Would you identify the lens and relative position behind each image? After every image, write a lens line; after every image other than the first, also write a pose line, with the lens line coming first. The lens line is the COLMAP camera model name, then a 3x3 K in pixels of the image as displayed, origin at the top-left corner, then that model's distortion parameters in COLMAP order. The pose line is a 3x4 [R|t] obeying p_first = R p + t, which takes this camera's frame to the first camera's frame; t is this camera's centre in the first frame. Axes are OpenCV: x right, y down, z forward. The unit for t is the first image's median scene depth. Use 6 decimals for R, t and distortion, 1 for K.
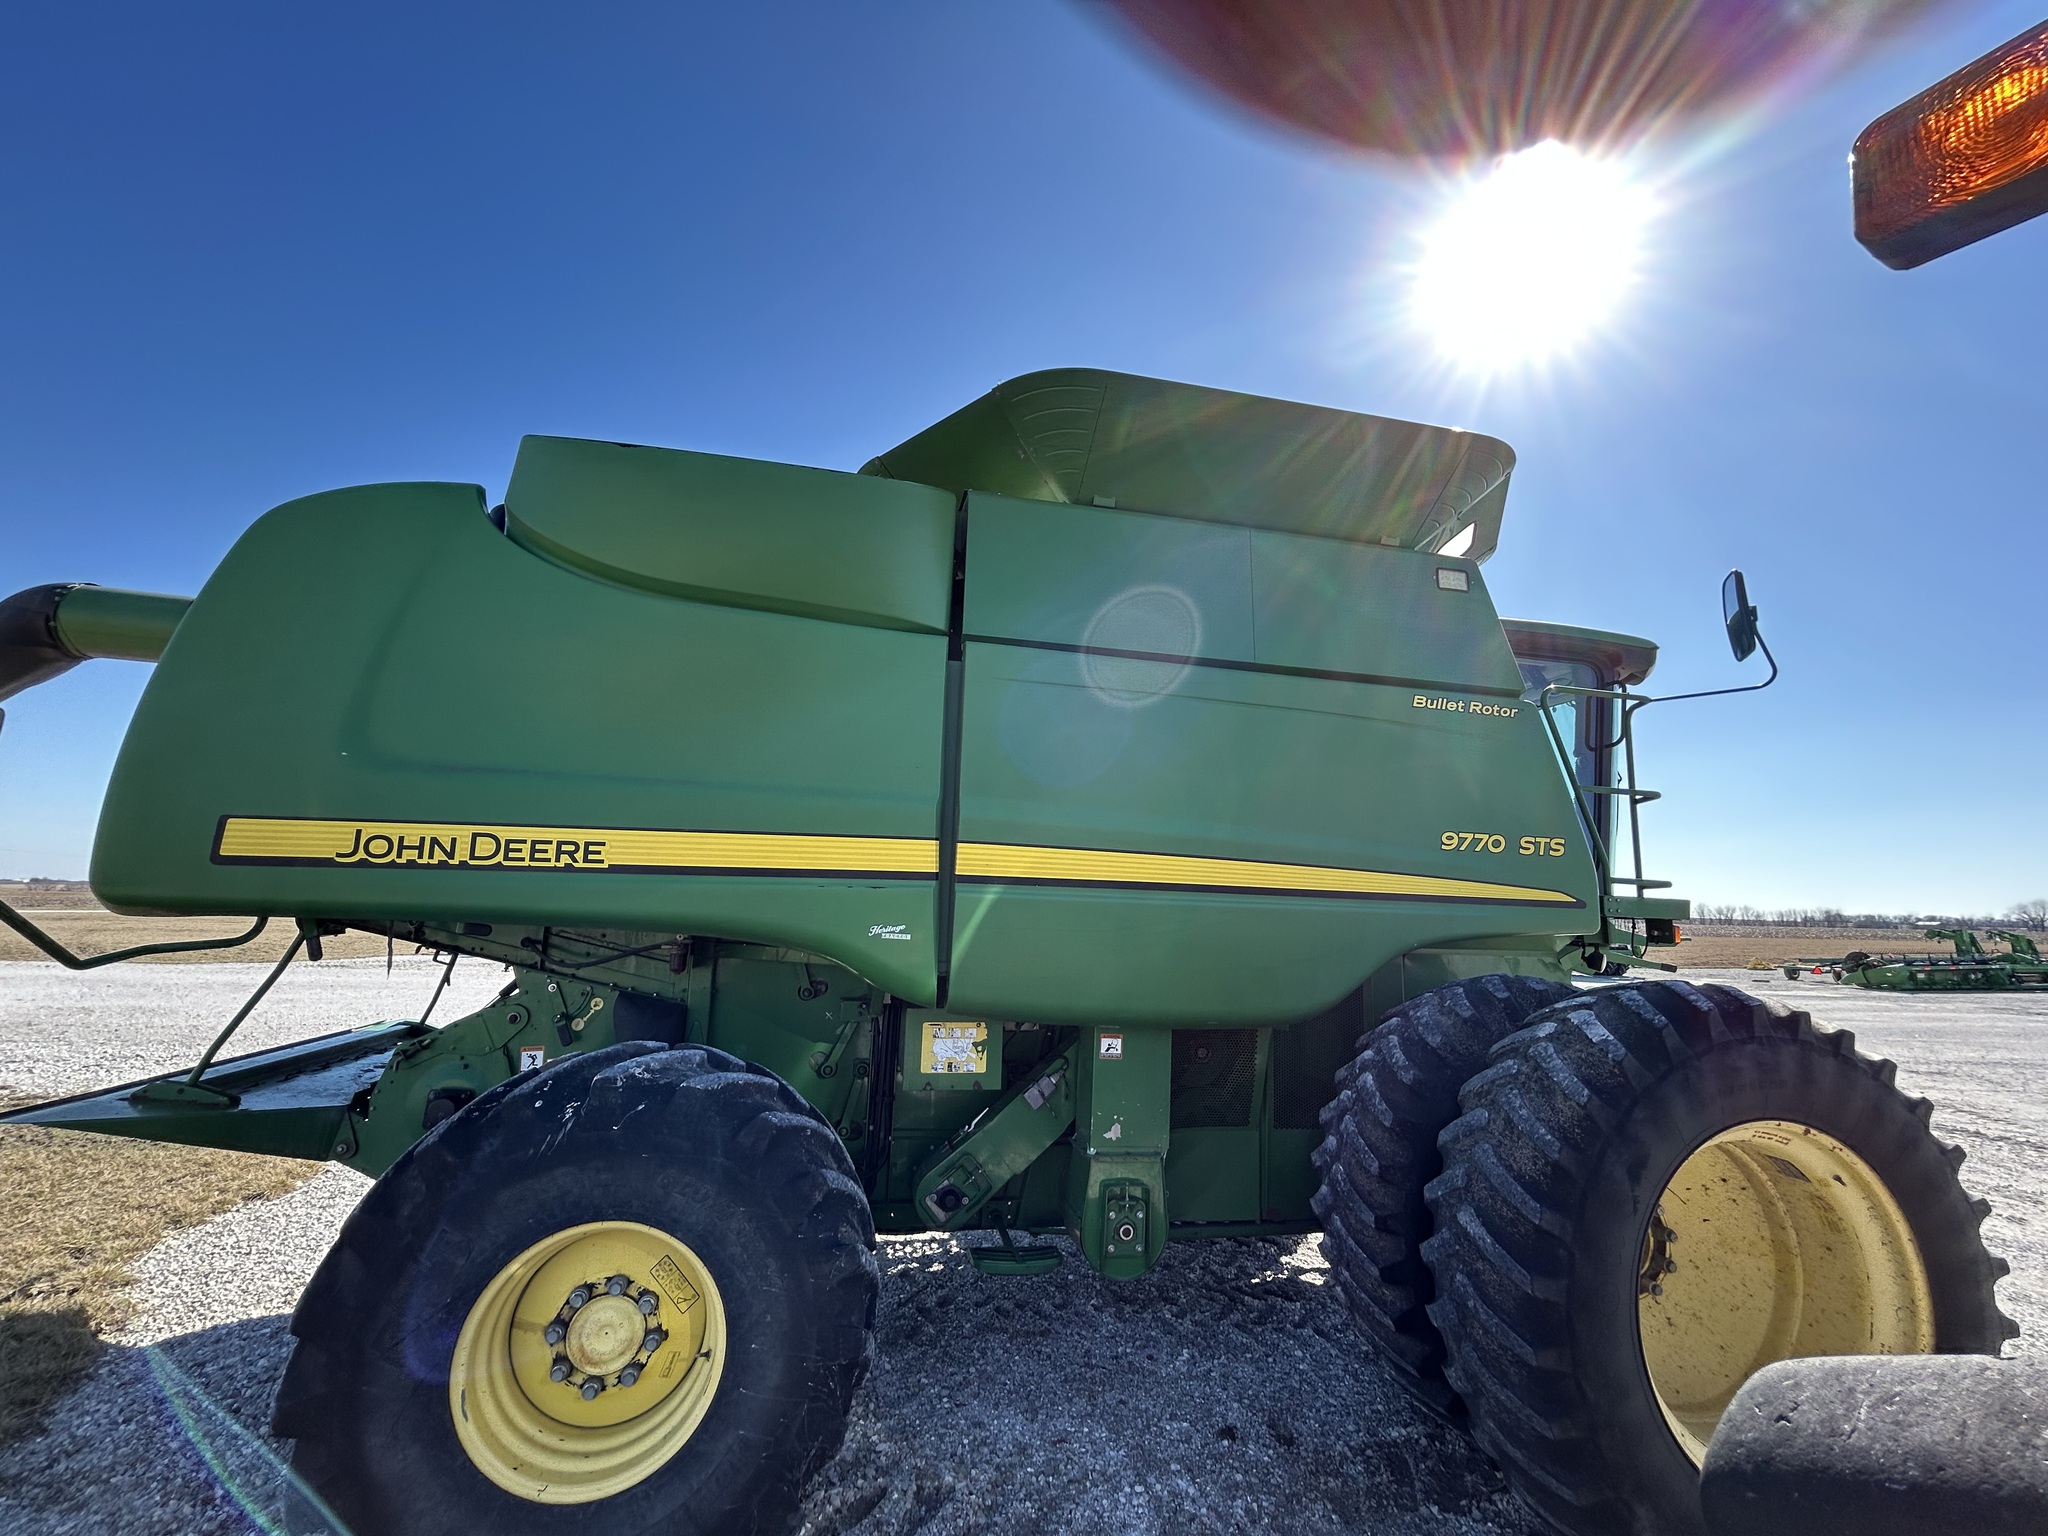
lens RADIAL K [[831.6, 0, 1015.0], [0, 831.6, 778.7], [0, 0, 1]] dist [-0.009275, -0.000006]
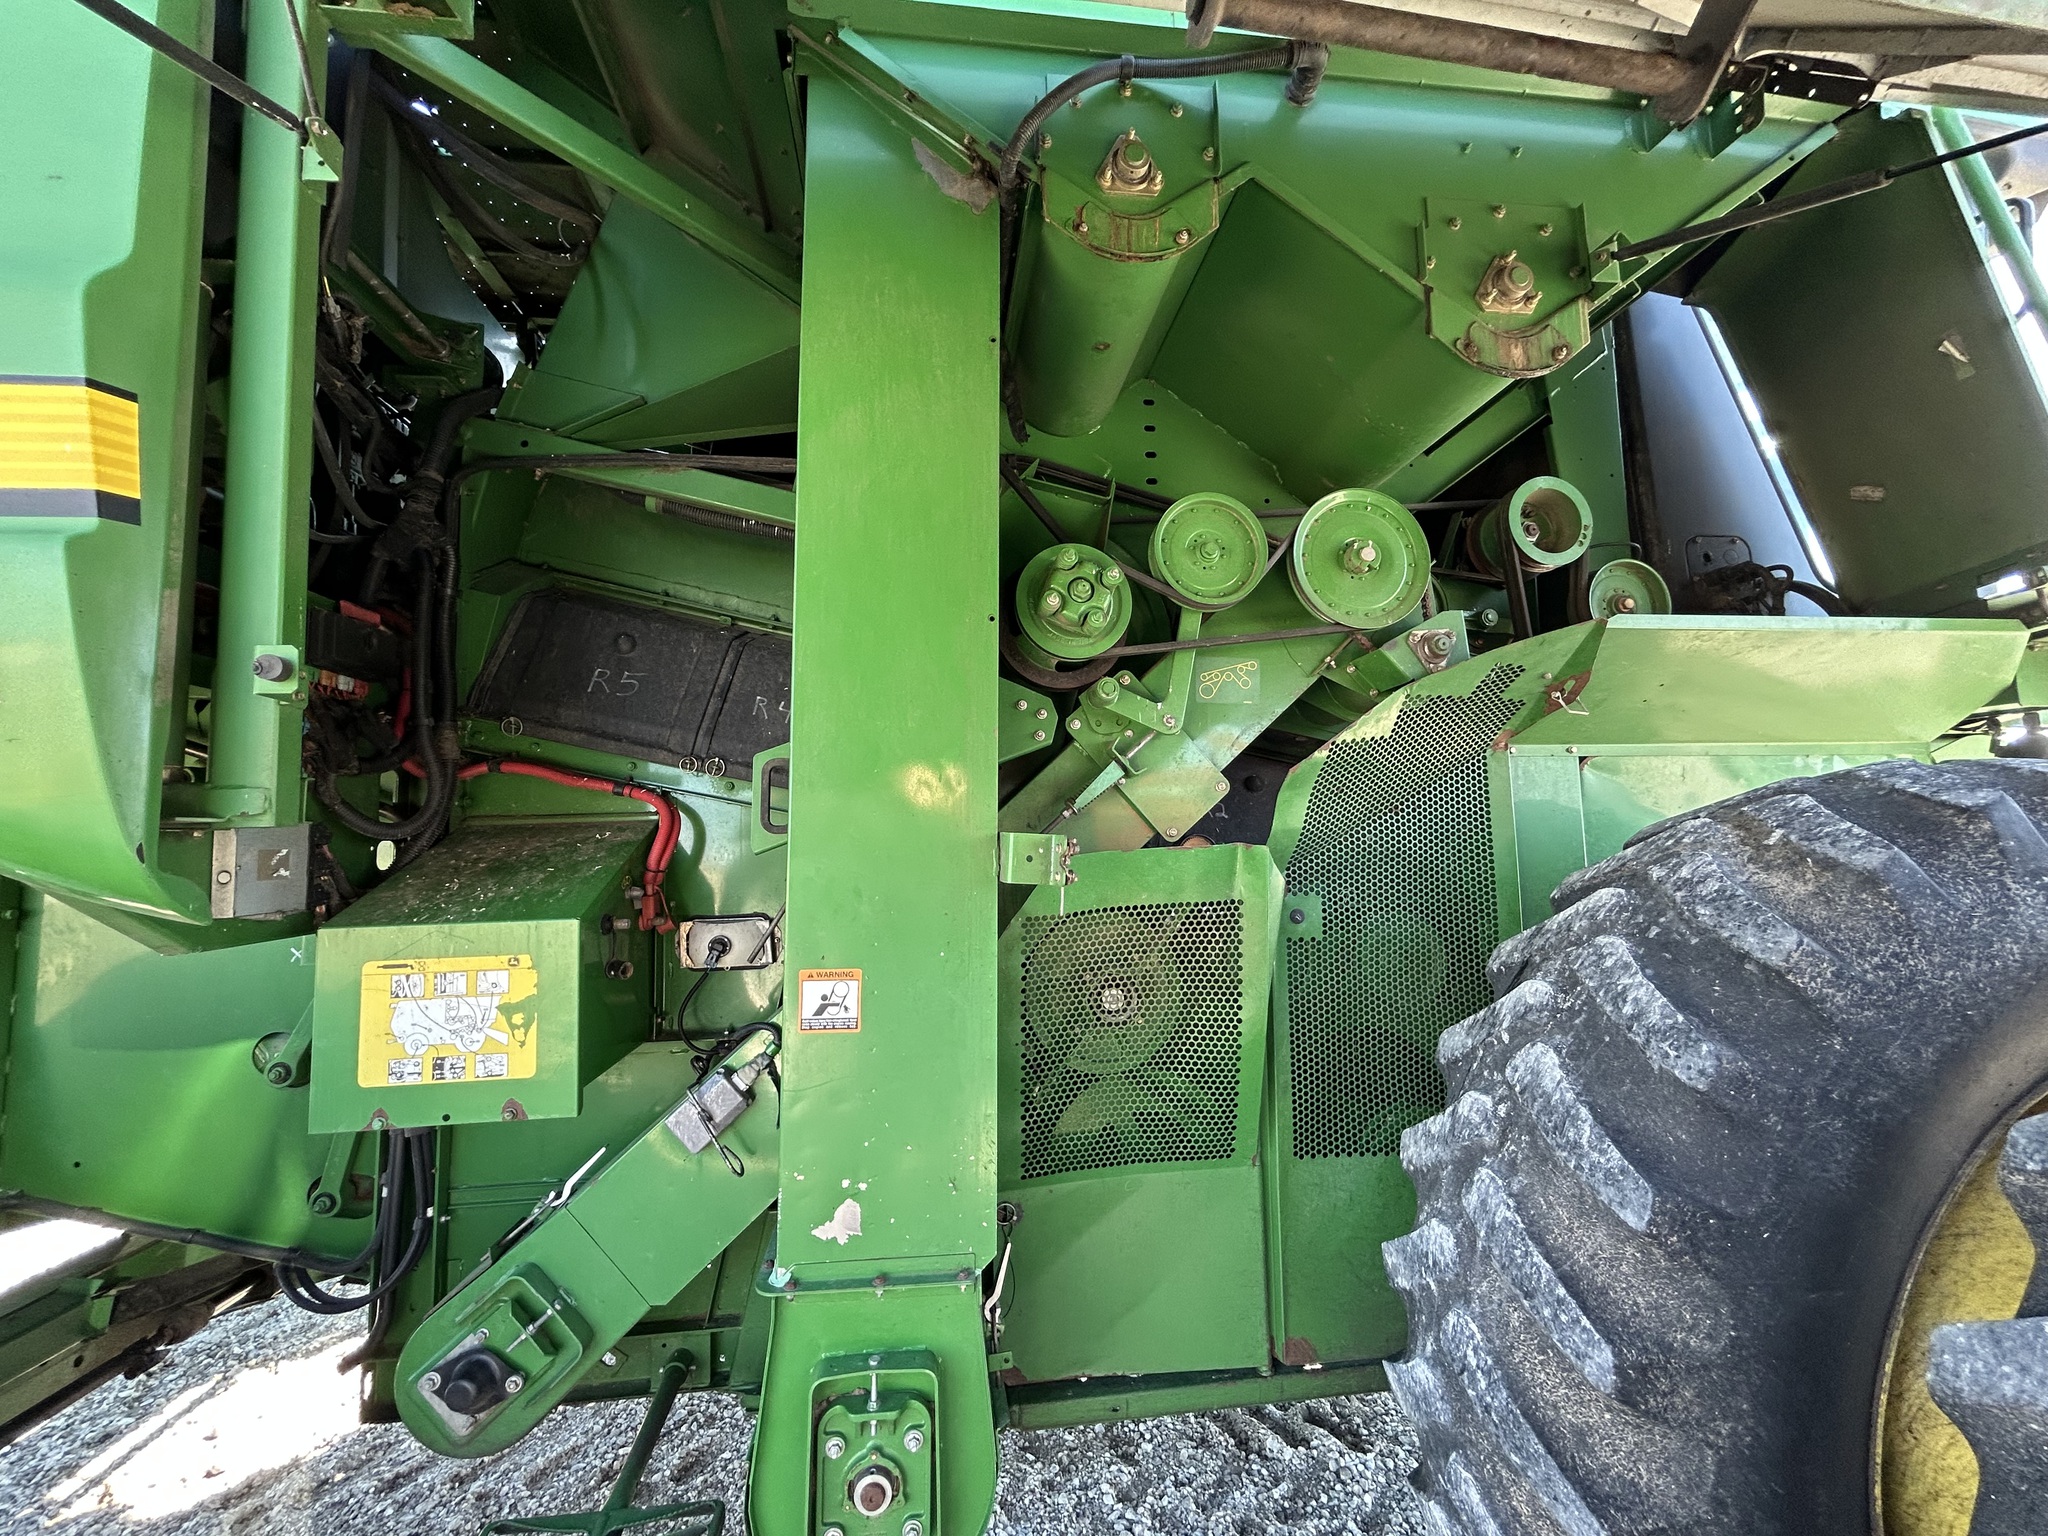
lens RADIAL K [[819.3, 0, 1015.1], [0, 819.3, 777.2], [0, 0, 1]] dist [0.002135, 0.000268]
pose [[0.994927, -0.064410, -0.077270, 0.236596], [0.070434, 0.994466, 0.077947, 0.197667], [0.071822, -0.082994, 0.993959, 0.642407]]
